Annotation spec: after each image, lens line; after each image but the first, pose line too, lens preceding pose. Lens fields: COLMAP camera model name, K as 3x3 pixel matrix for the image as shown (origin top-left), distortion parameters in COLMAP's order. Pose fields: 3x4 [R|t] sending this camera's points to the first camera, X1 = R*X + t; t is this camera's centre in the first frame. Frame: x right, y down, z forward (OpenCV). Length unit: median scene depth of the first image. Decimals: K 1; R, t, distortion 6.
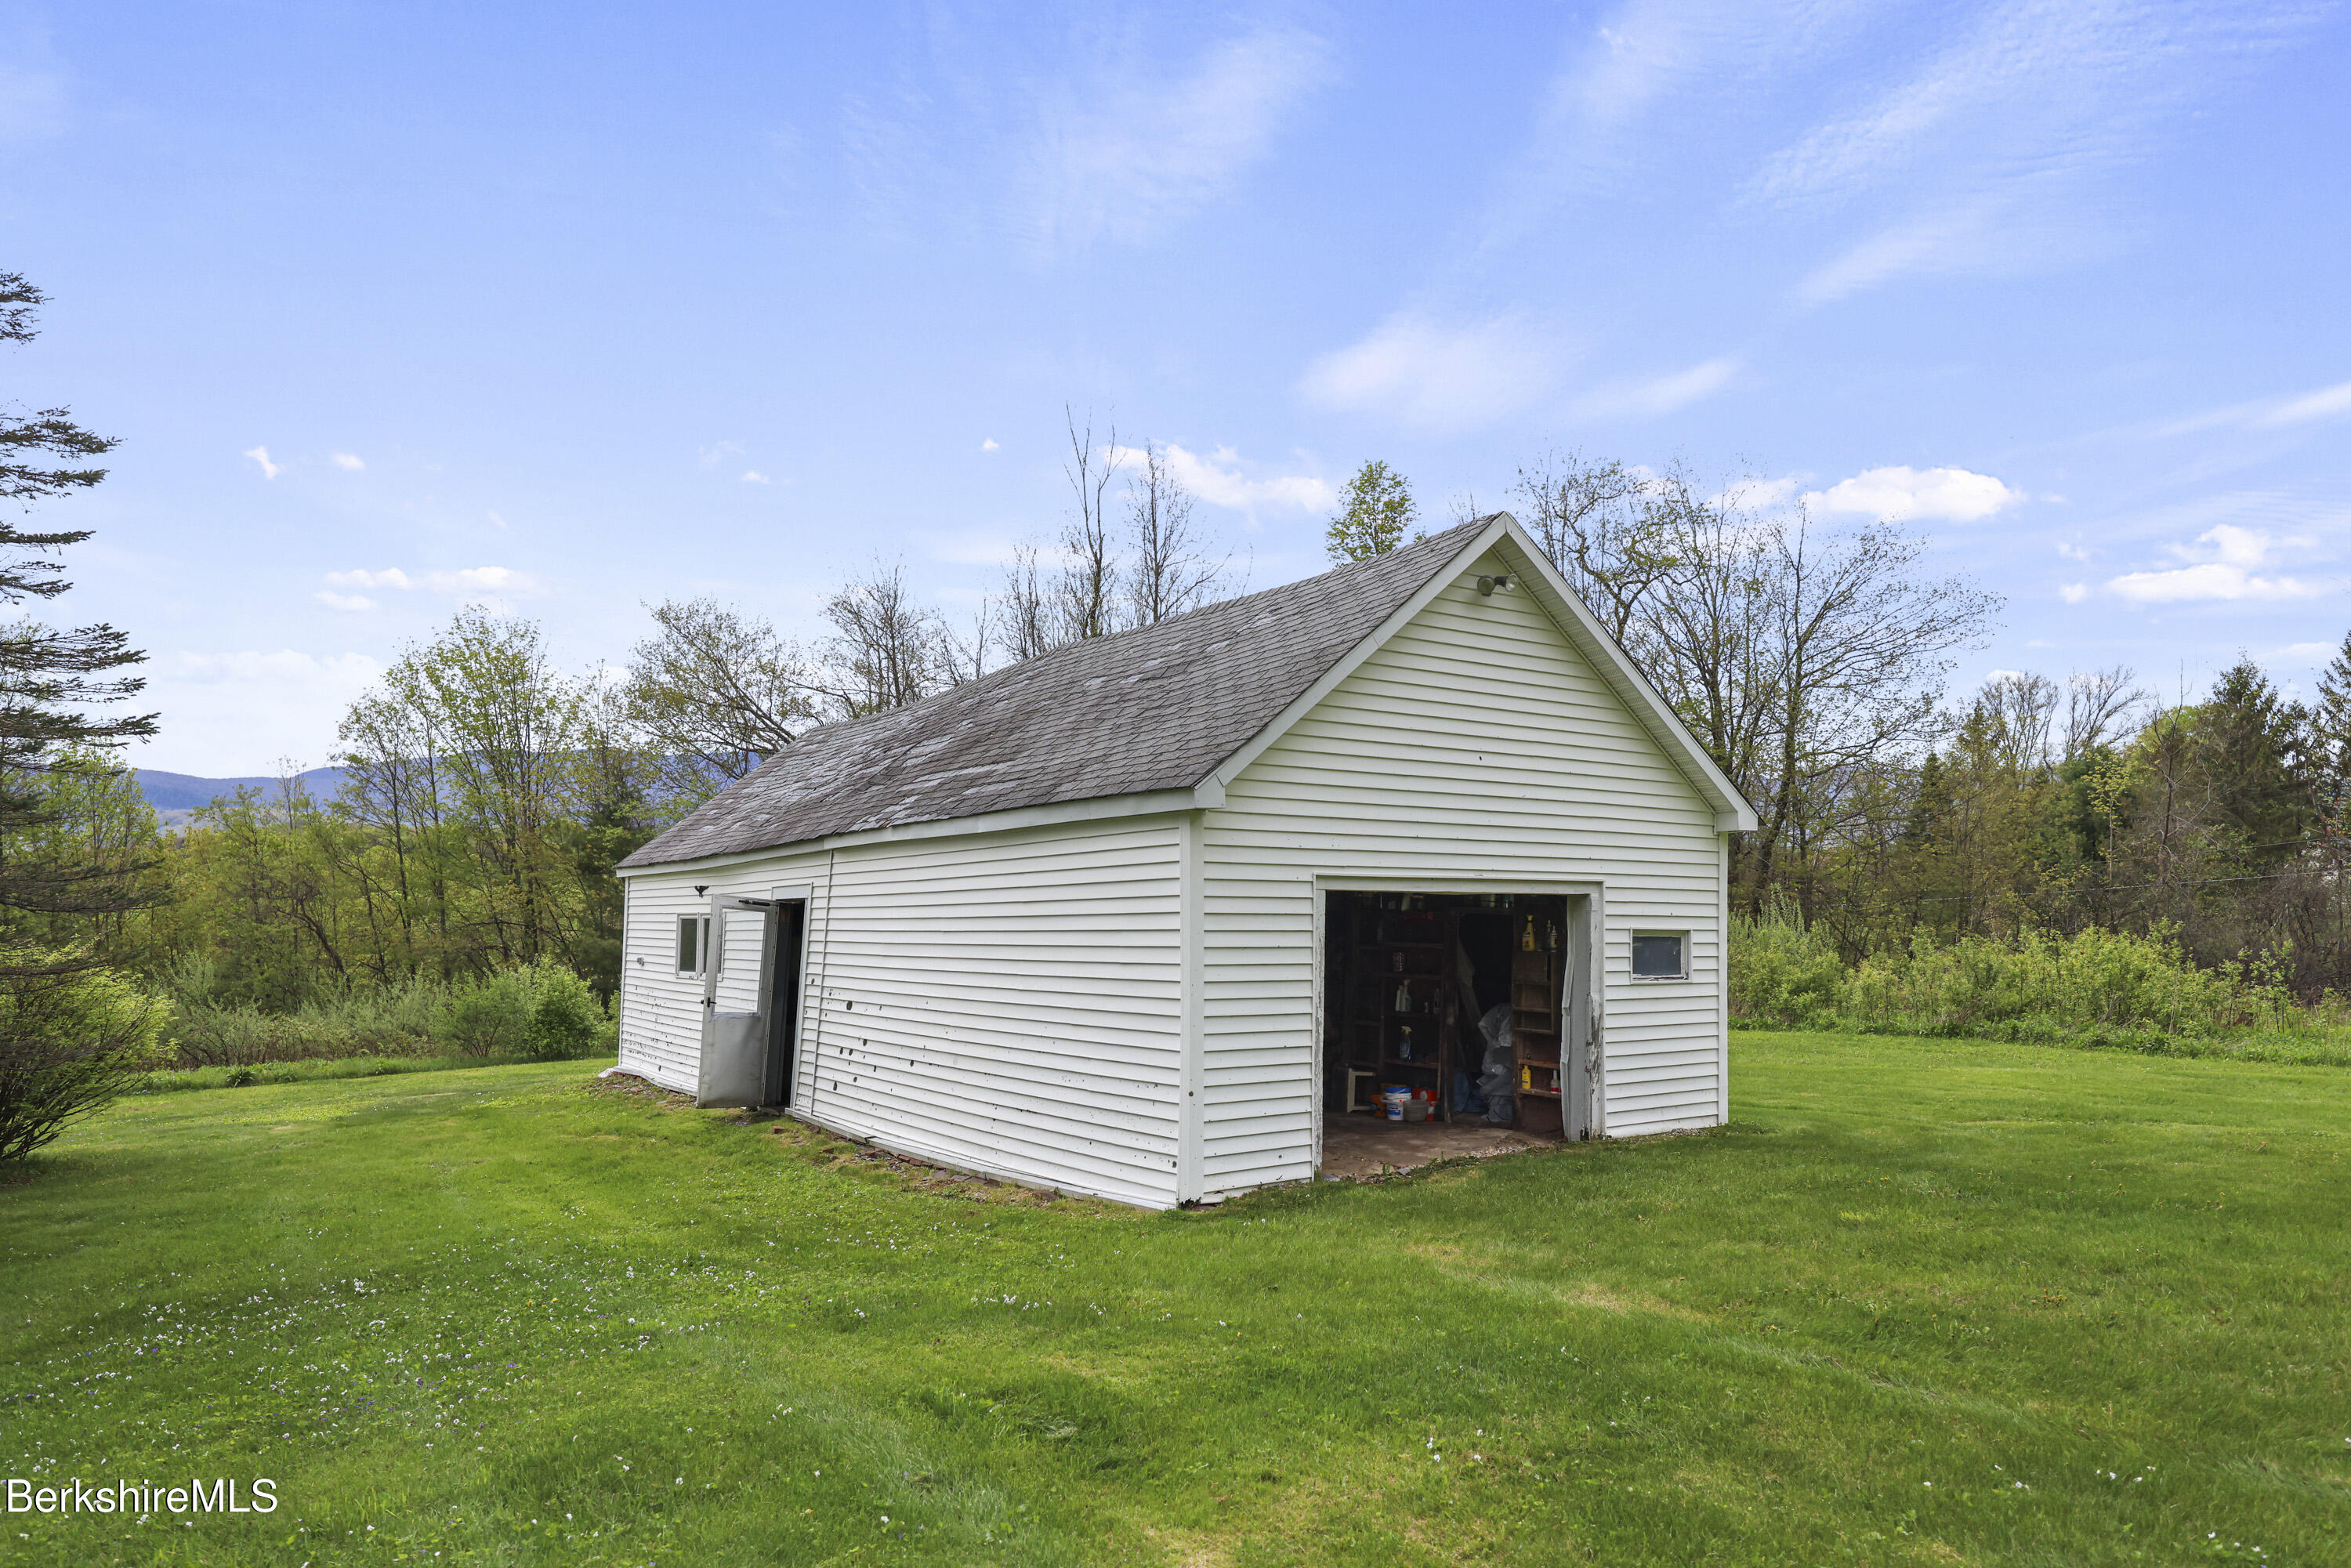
lens RADIAL K [[1434.5, 0, 1200.6], [0, 1434.5, 867.5], [0, 0, 1]] dist [0.007775, 0.000951]
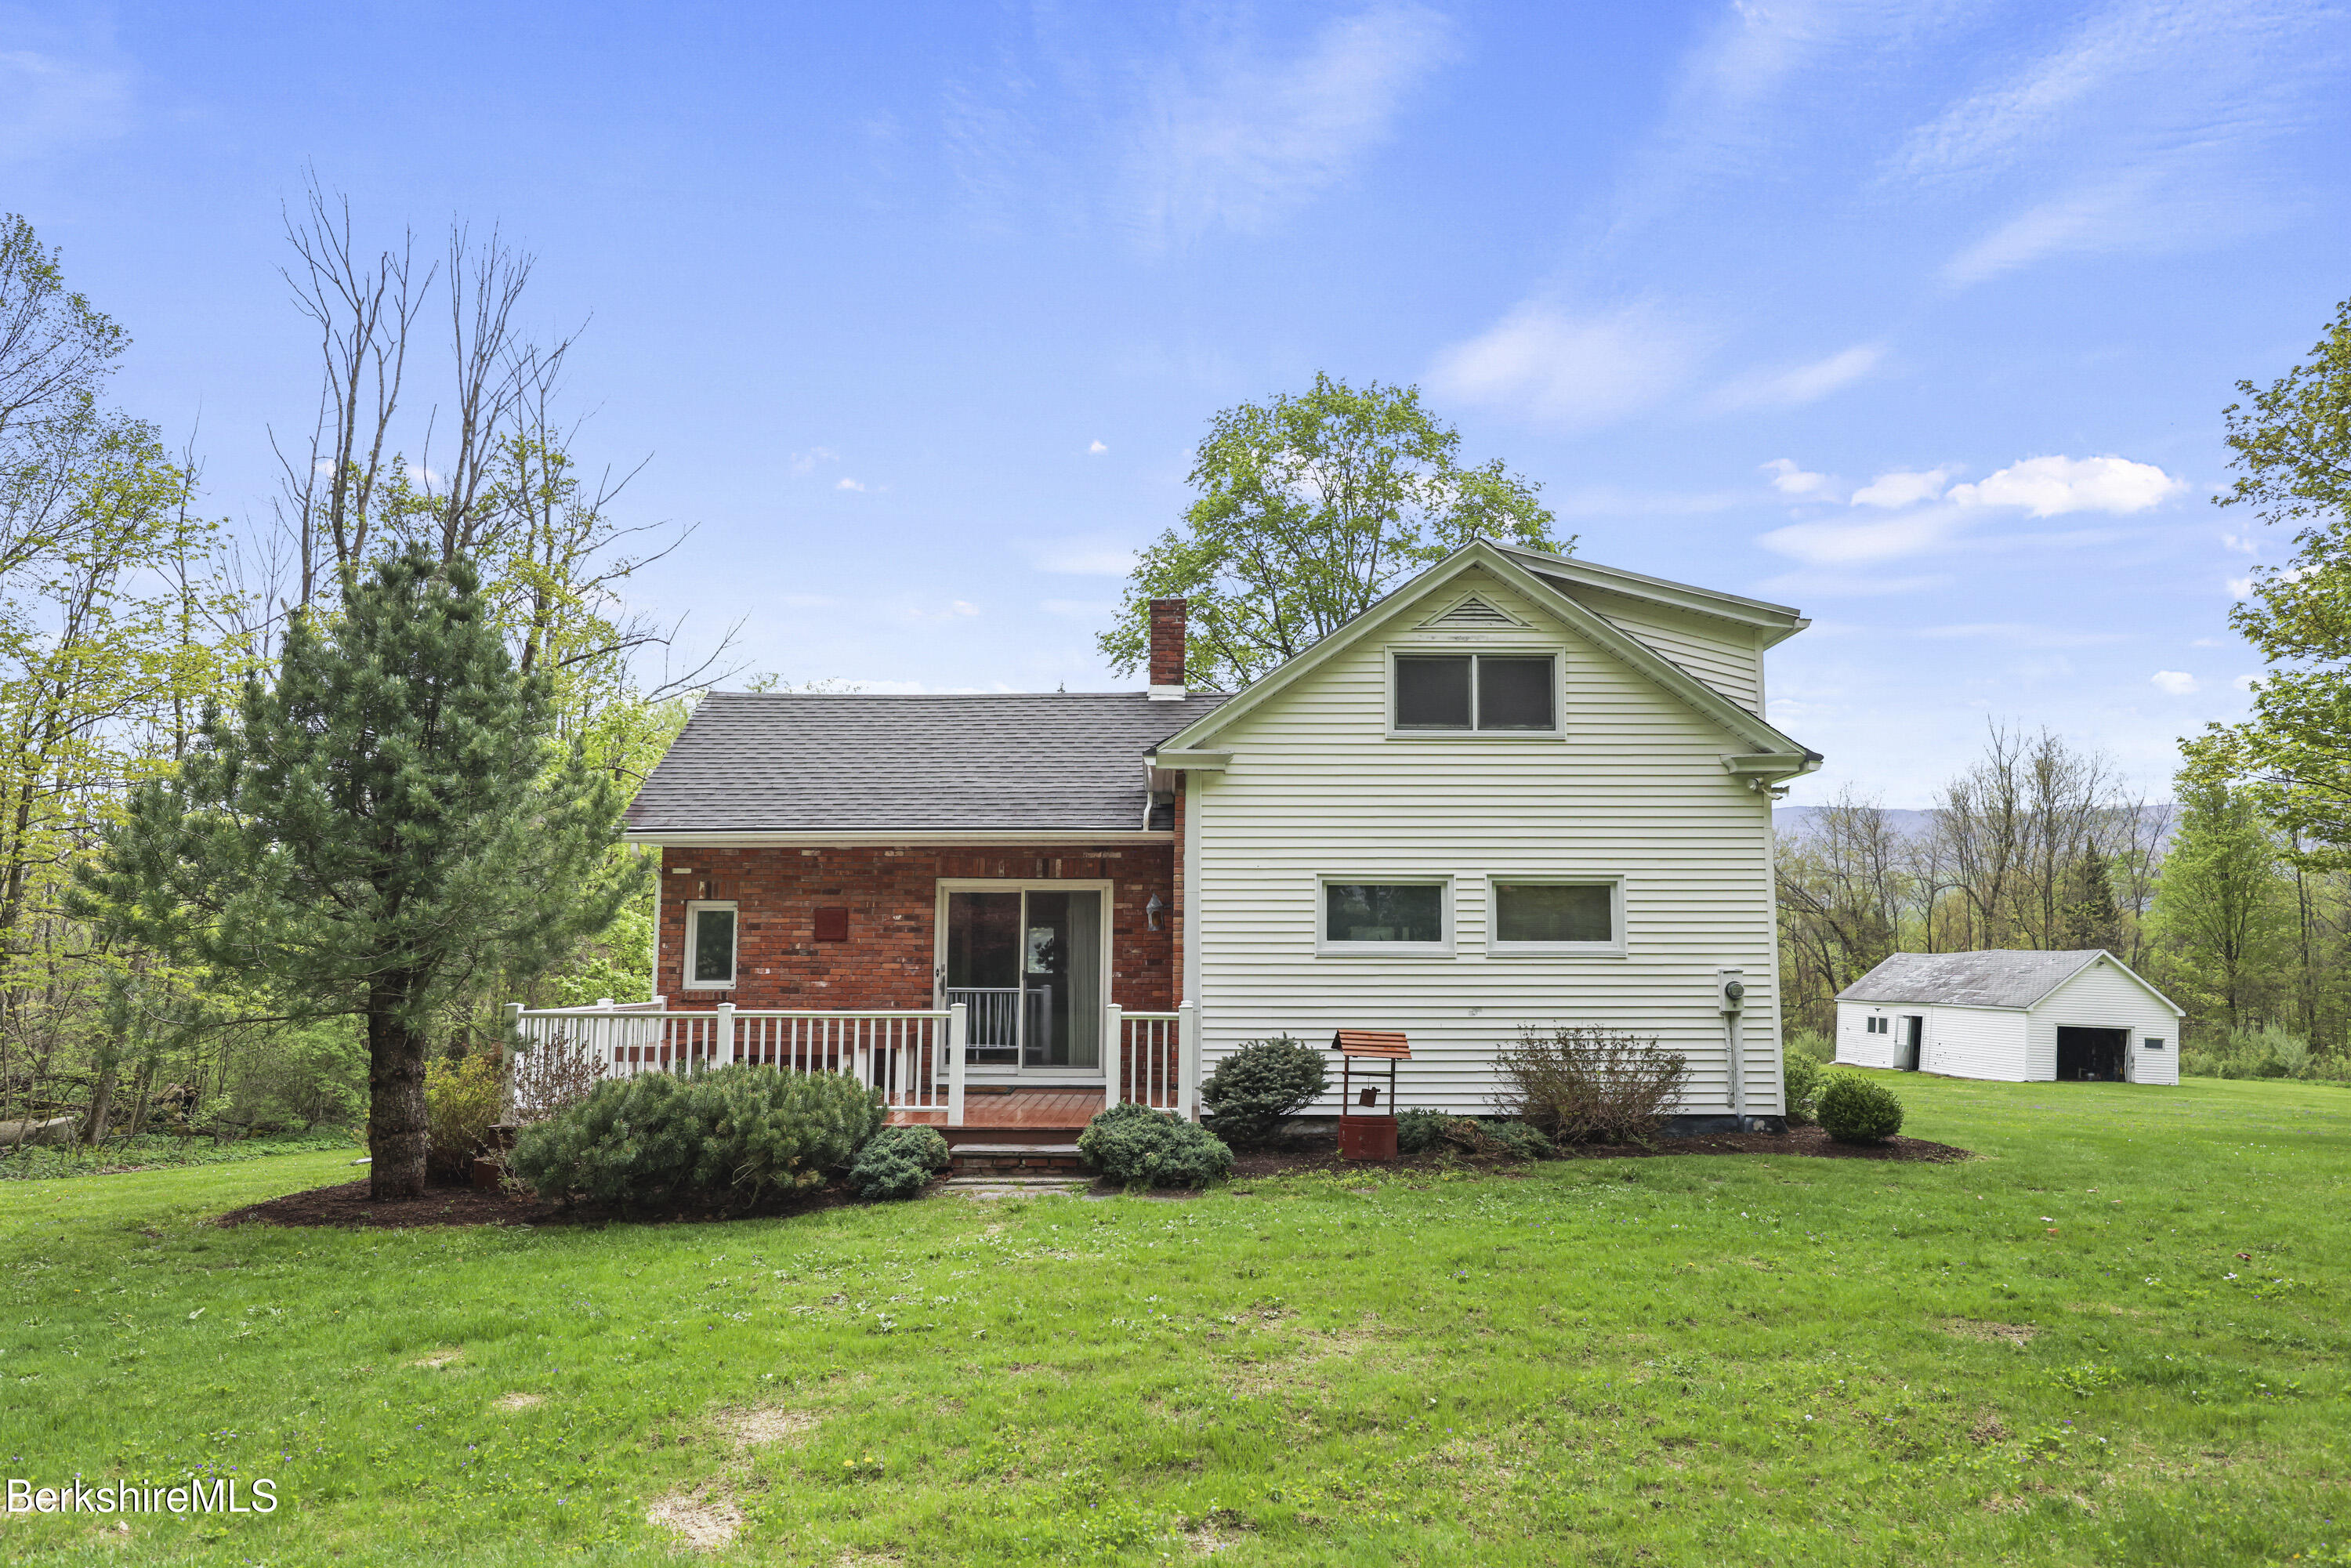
lens RADIAL K [[1434.5, 0, 1200.6], [0, 1434.5, 867.5], [0, 0, 1]] dist [0.007775, 0.000951]
pose [[0.833658, -0.004208, -0.552265, 0.323525], [-0.015211, 0.999417, -0.030577, -0.300083], [0.552071, 0.033891, 0.833108, -4.329798]]
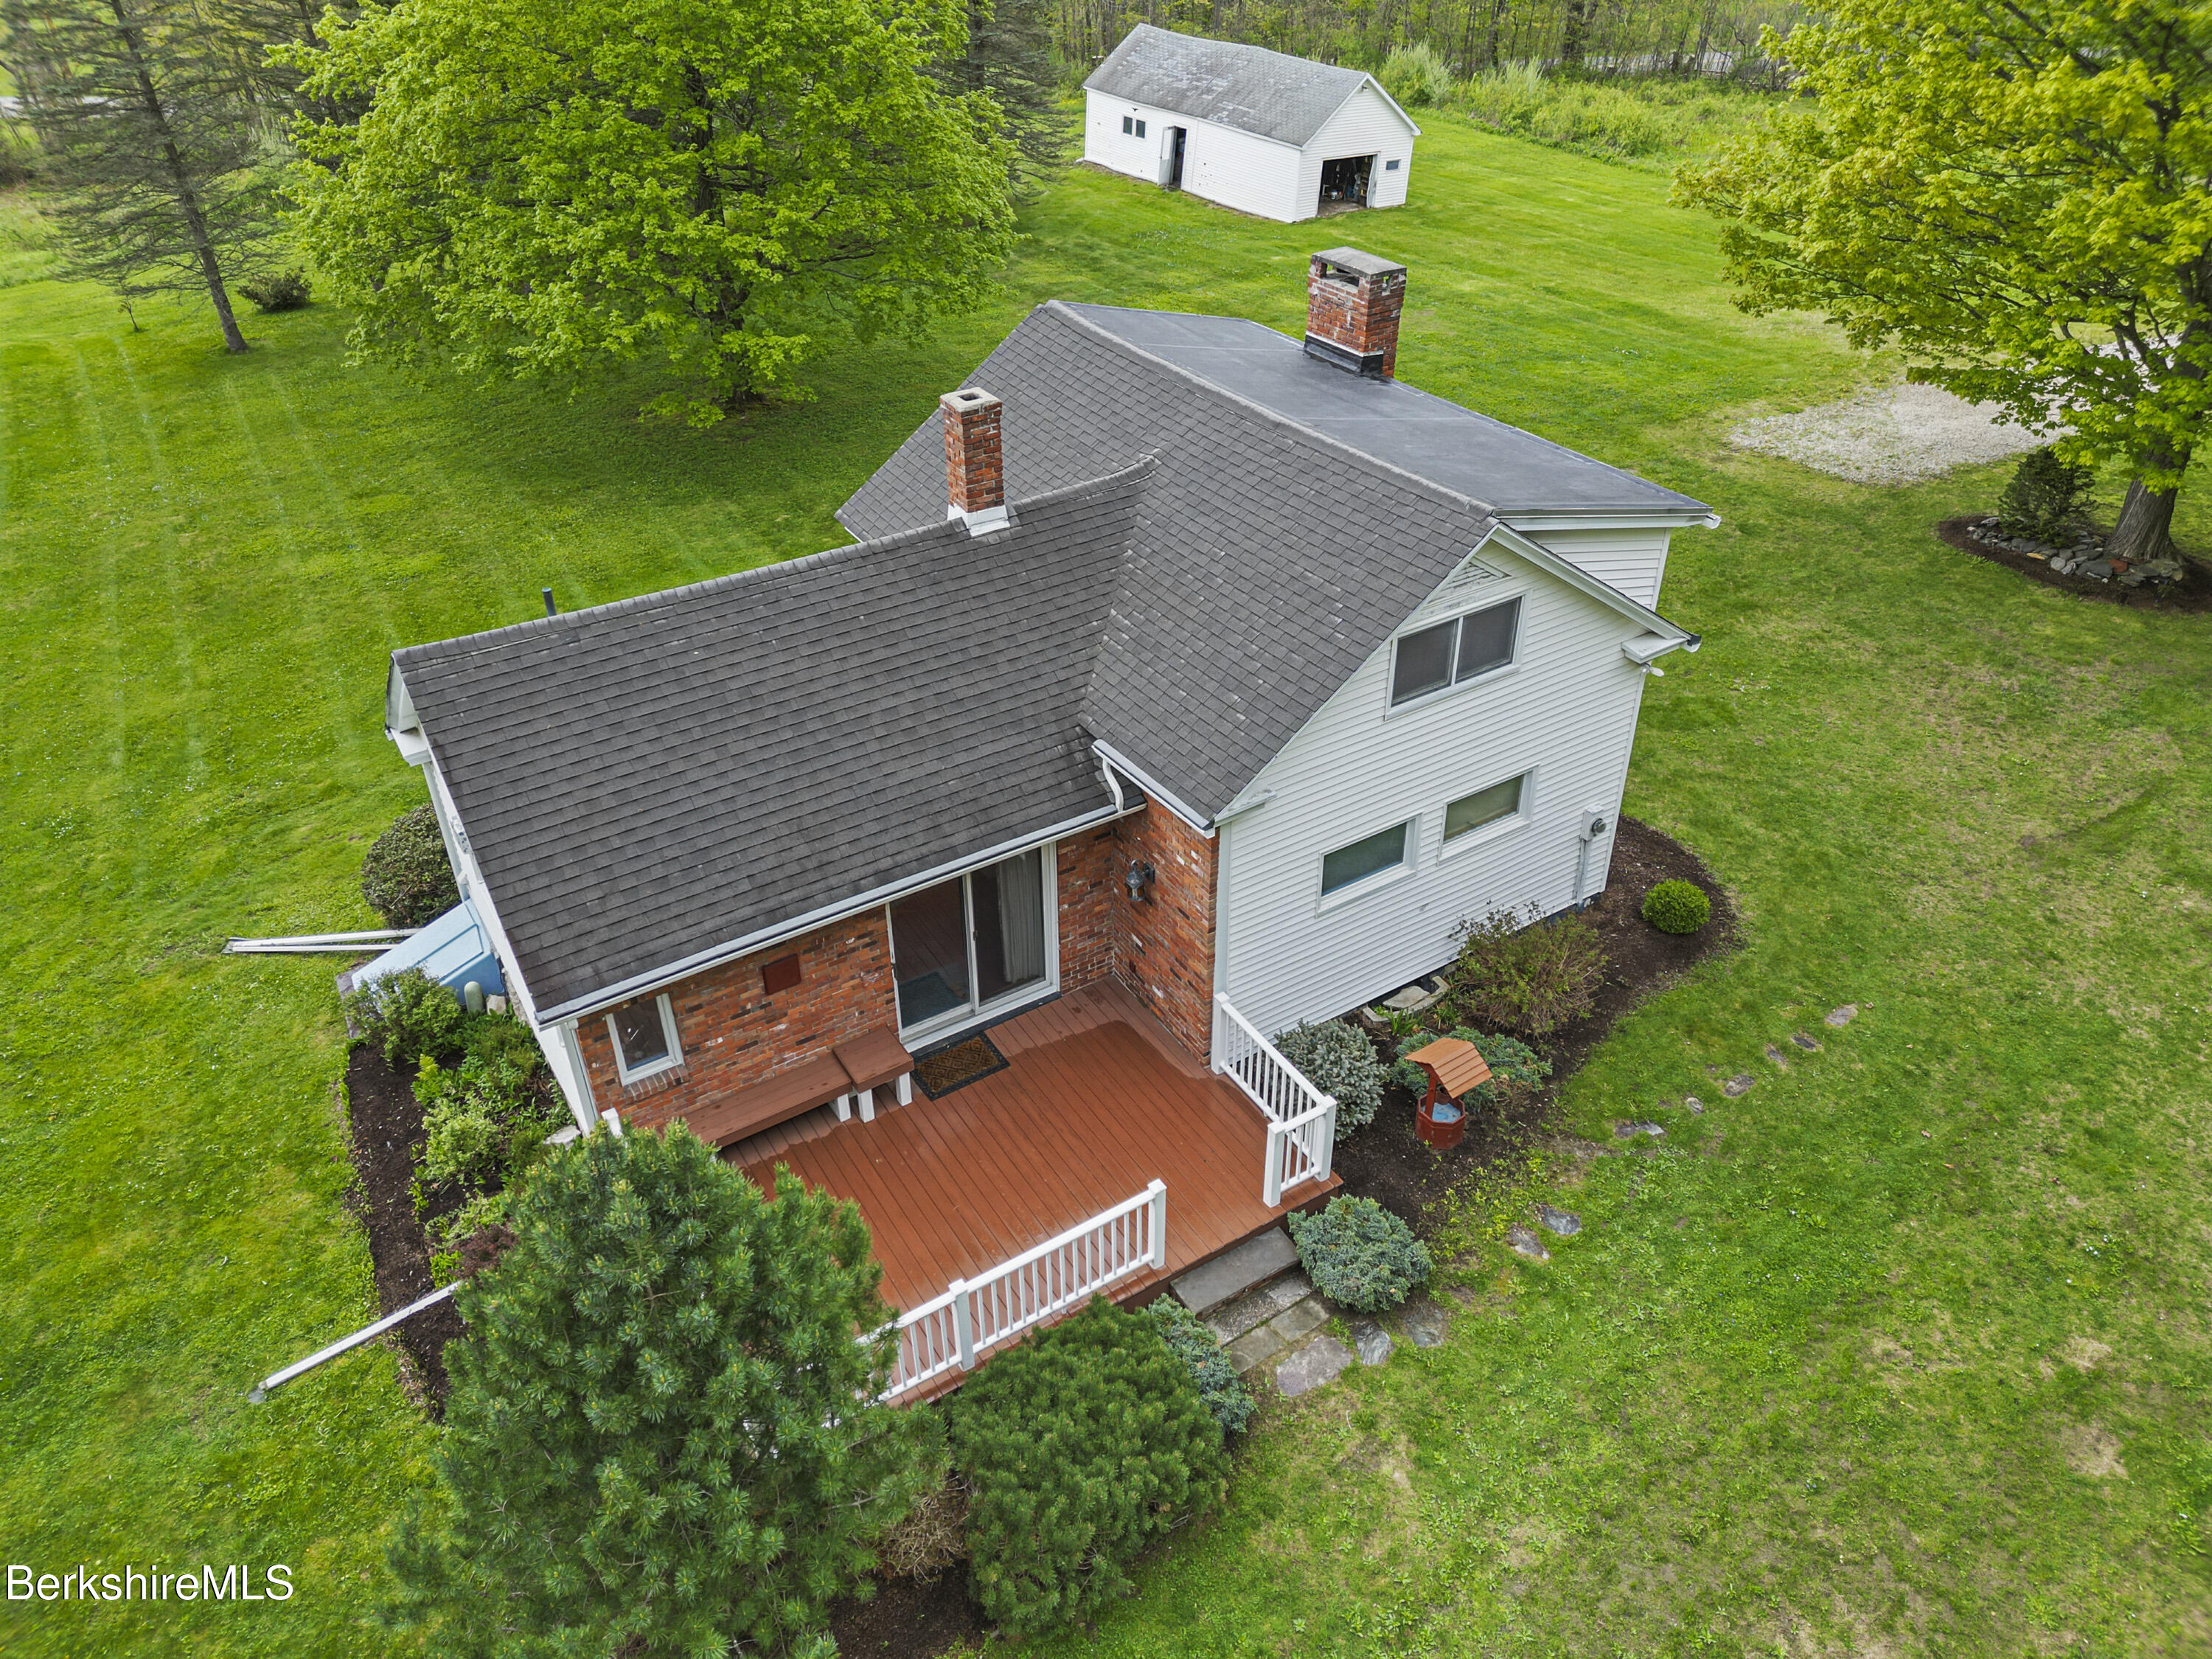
lens RADIAL K [[1526.6, 0, 1109.8], [0, 1526.6, 806.1], [0, 0, 1]] dist [0.084994, -0.084790]
pose [[0.999350, 0.035409, -0.006828, -0.494395], [-0.024553, 0.806789, 0.590329, -1.209977], [0.026412, -0.589778, 0.807134, -4.326022]]
